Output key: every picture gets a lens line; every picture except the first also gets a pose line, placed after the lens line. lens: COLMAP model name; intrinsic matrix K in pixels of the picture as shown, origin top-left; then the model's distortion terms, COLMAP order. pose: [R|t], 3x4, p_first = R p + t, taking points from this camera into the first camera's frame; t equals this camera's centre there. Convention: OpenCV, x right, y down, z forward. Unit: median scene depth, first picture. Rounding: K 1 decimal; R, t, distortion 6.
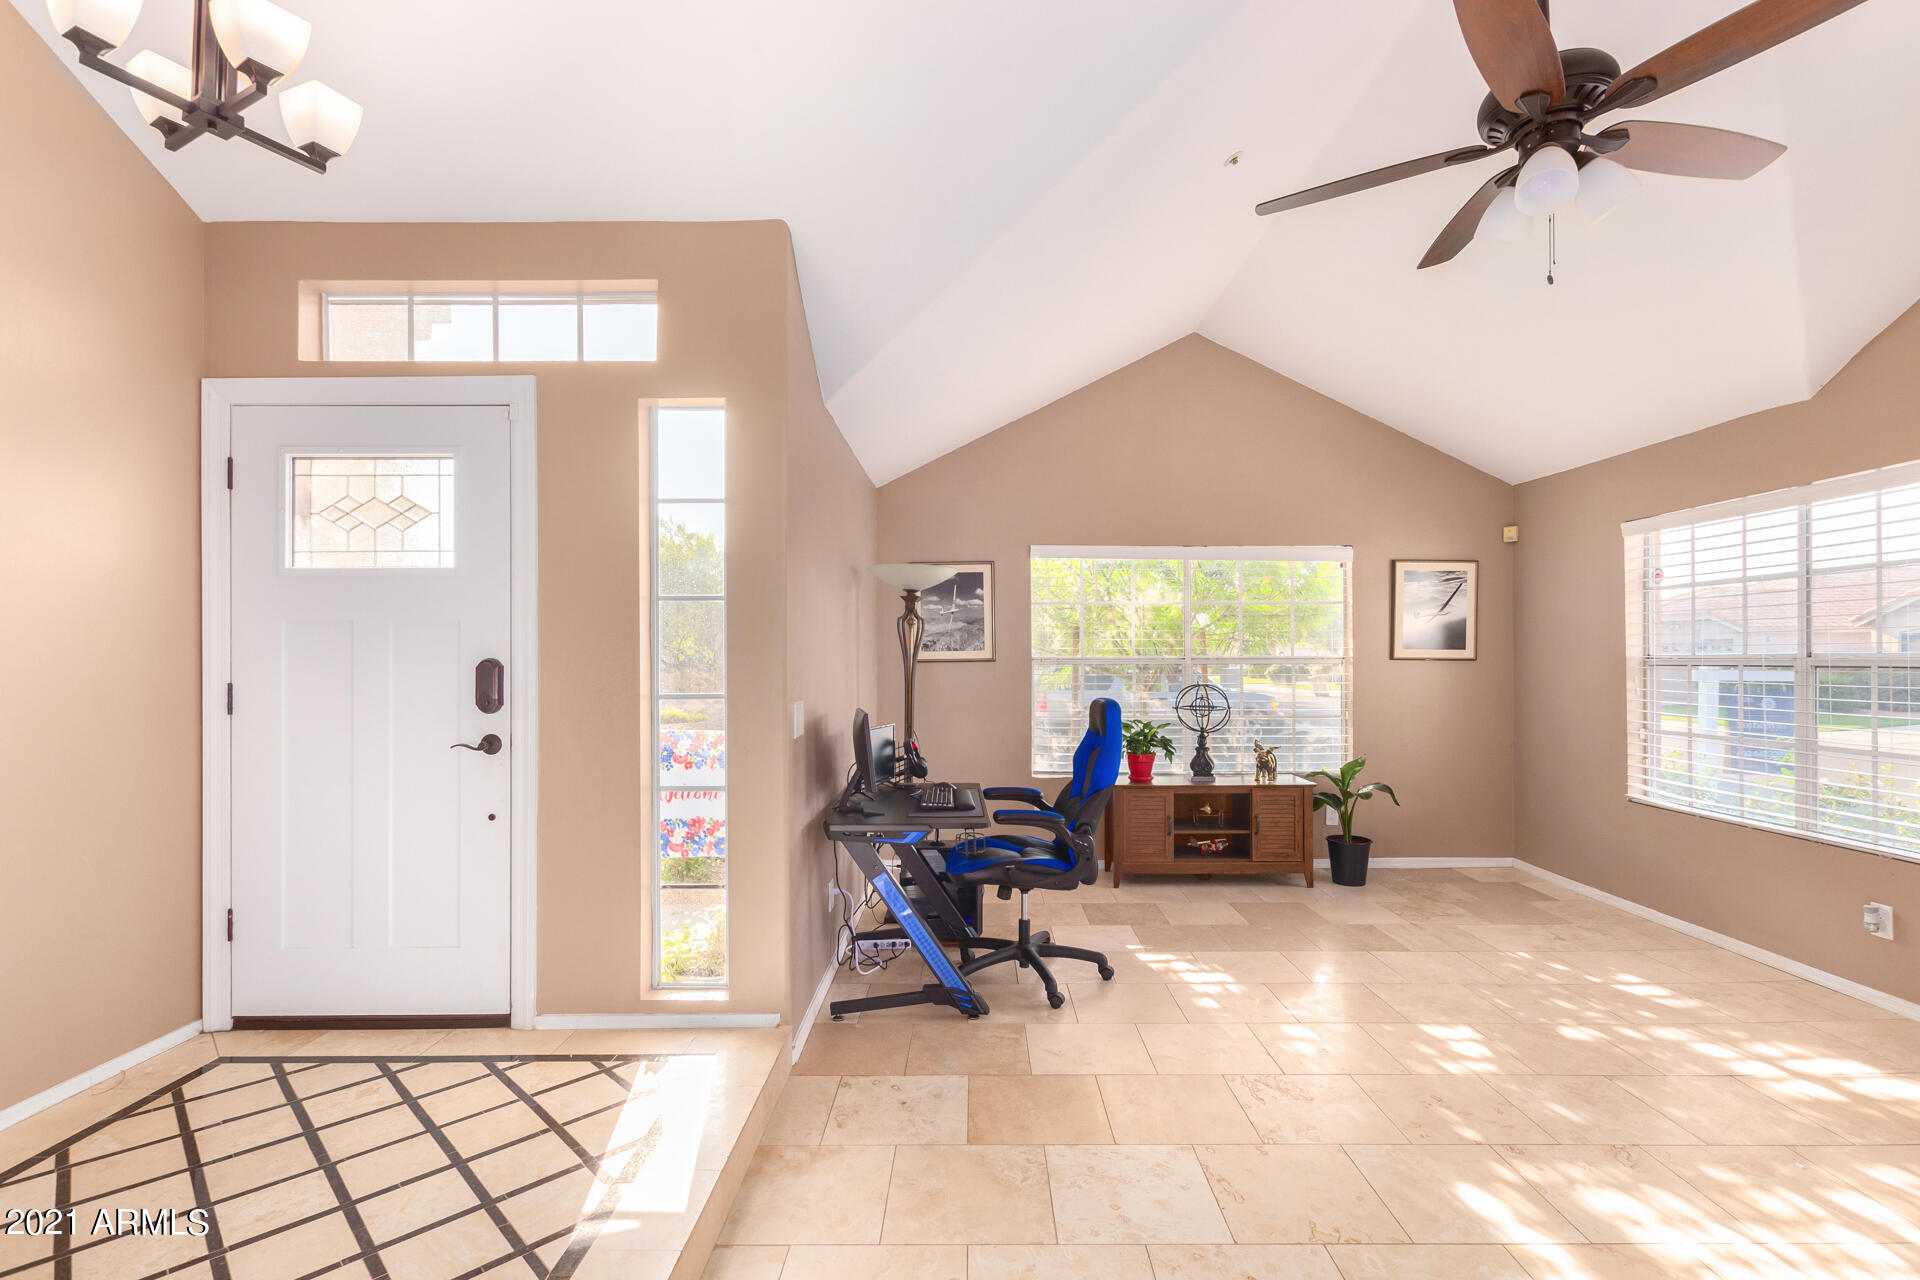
lens RADIAL K [[895.4, 0, 958.0], [0, 895.4, 651.1], [0, 0, 1]] dist [0.003216, 0.000299]
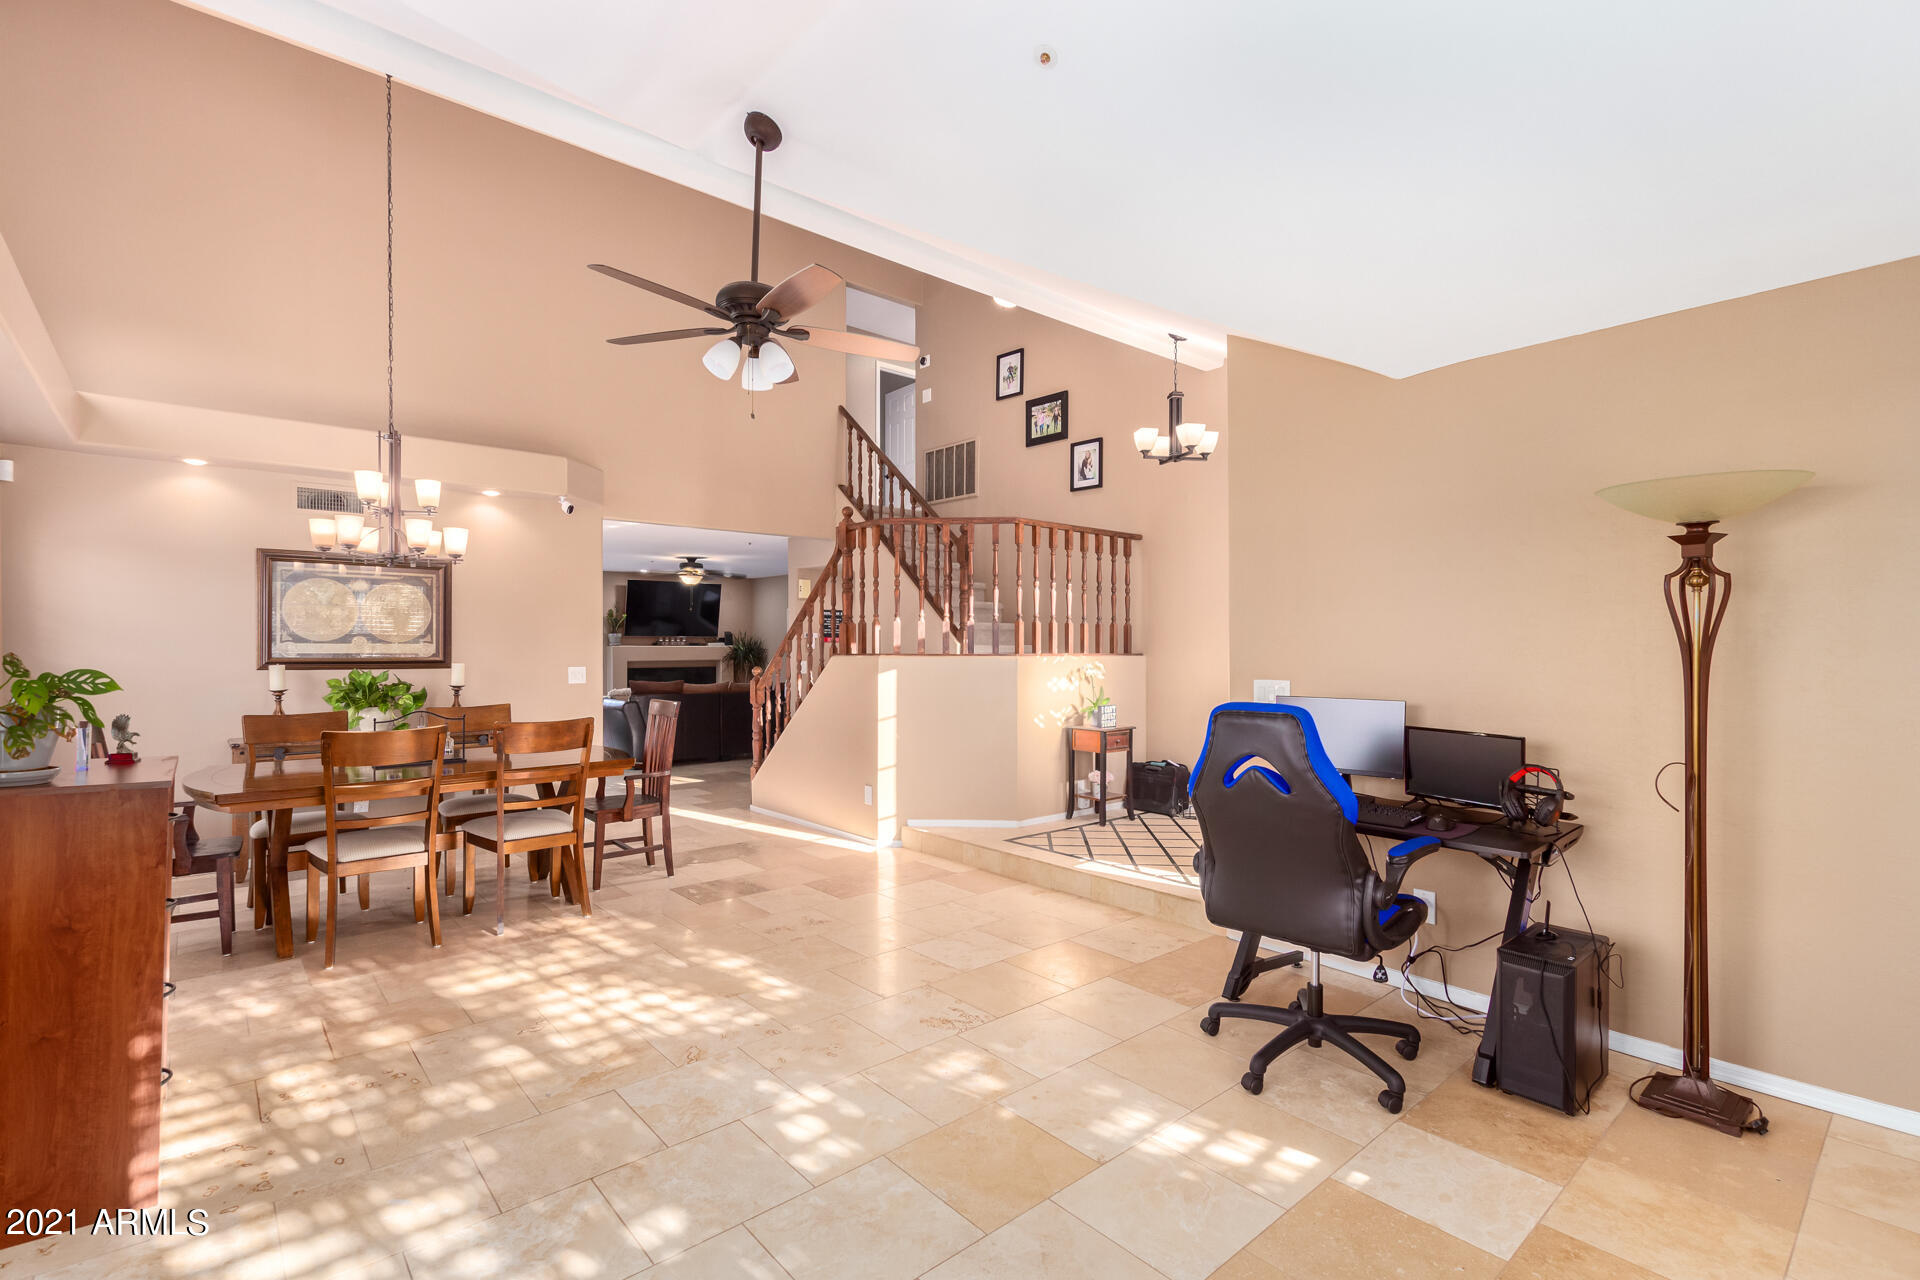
lens RADIAL K [[881.5, 0, 969.8], [0, 881.5, 649.9], [0, 0, 1]] dist [0.011554, -0.006513]
pose [[-0.743463, 0.003965, -0.668766, 0.702211], [0.002993, 0.999992, 0.002602, 0.007285], [0.668771, -0.000067, -0.743469, 1.197834]]
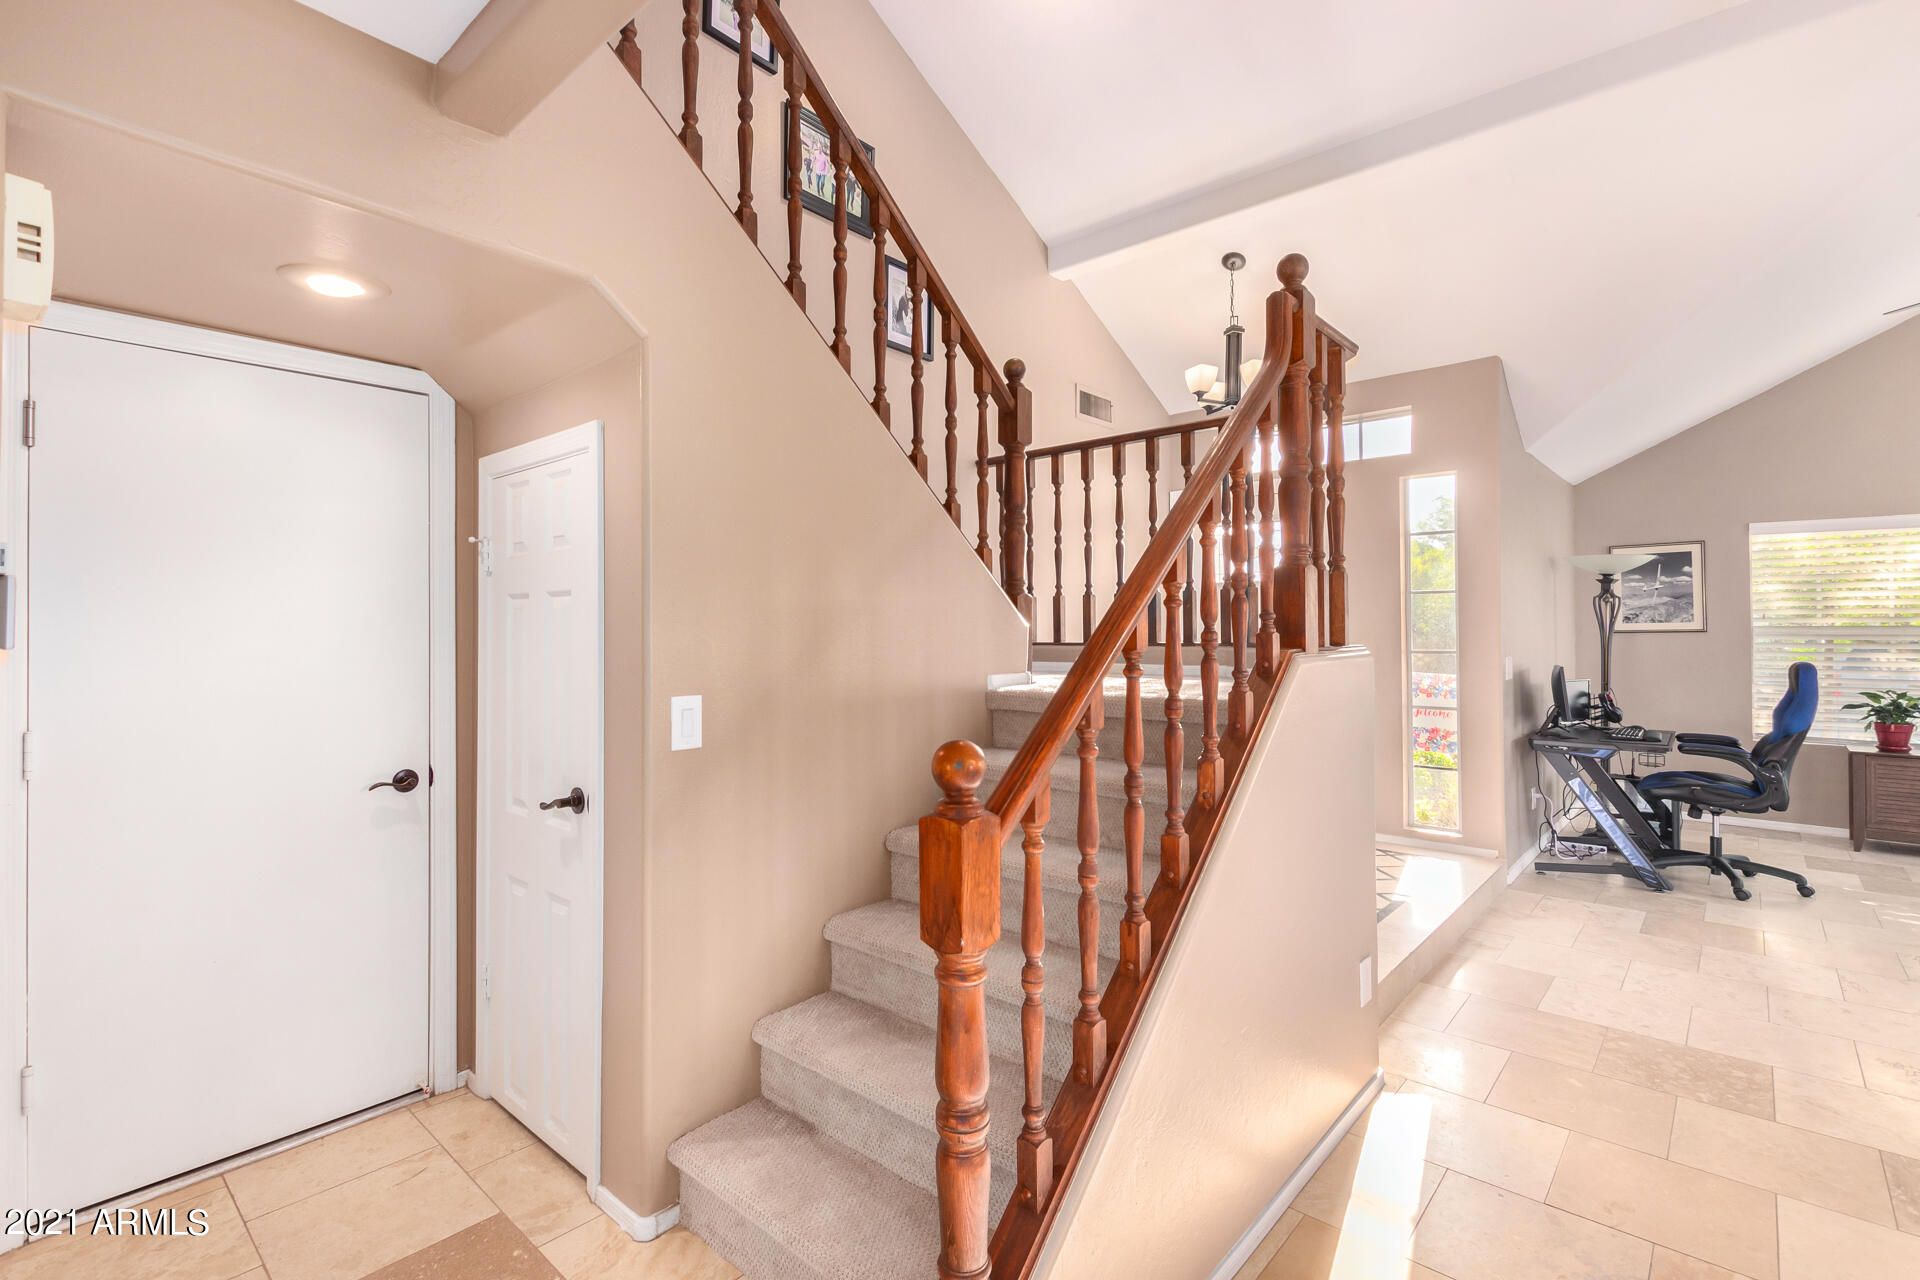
lens RADIAL K [[890.9, 0, 958.0], [0, 890.9, 619.2], [0, 0, 1]] dist [0.018131, -0.010344]
pose [[0.763576, -0.006454, -0.645686, 0.068927], [0.004261, 0.999979, -0.004956, -0.003589], [0.645704, 0.001033, 0.763587, -0.579112]]
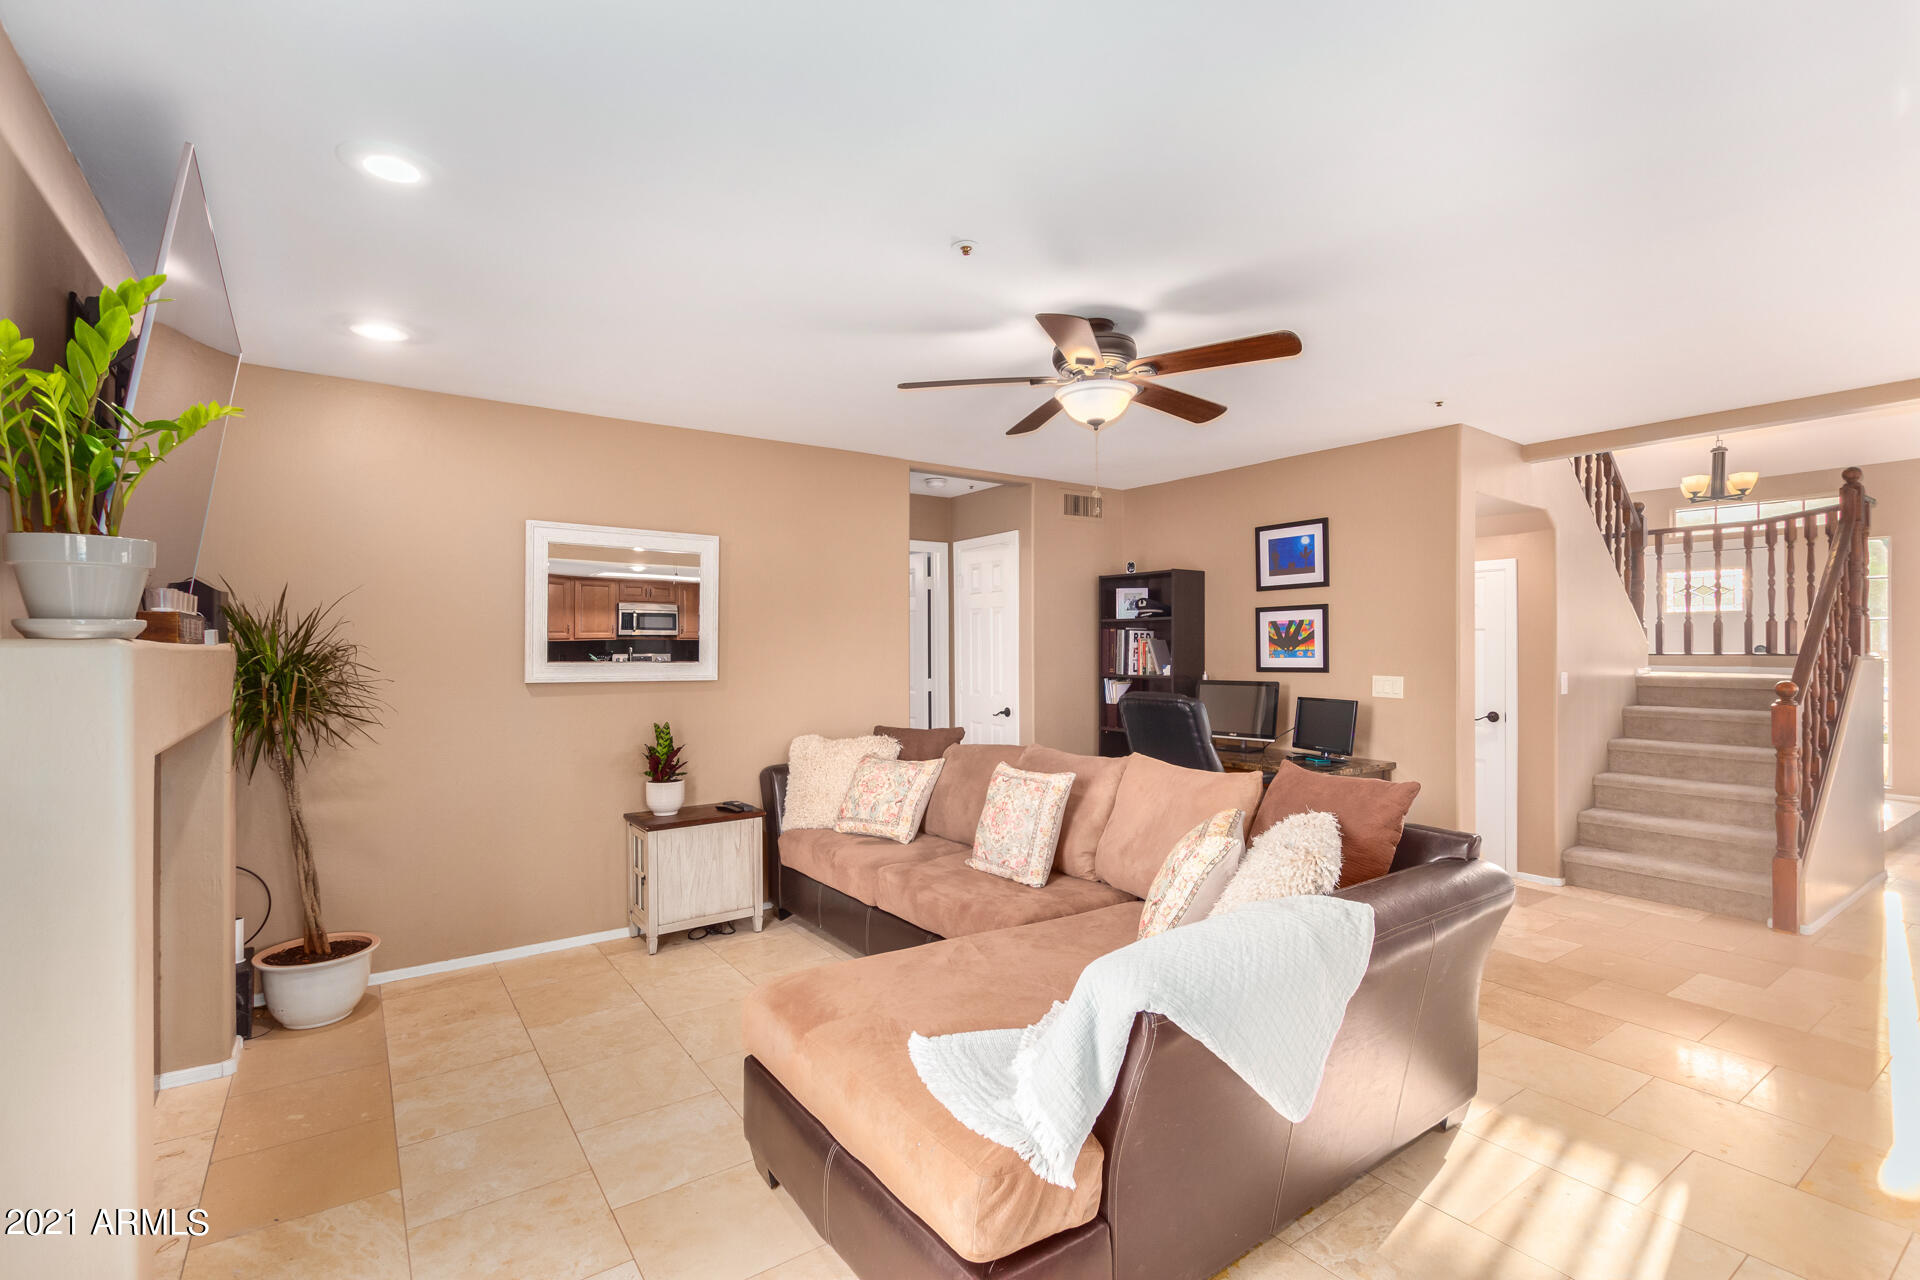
lens RADIAL K [[871.7, 0, 965.2], [0, 871.7, 652.4], [0, 0, 1]] dist [0.004591, 0.000567]
pose [[0.592280, 0.005117, -0.805716, 0.108276], [0.003280, 0.999956, 0.008762, -0.004247], [0.805726, -0.007833, 0.592237, -1.698245]]
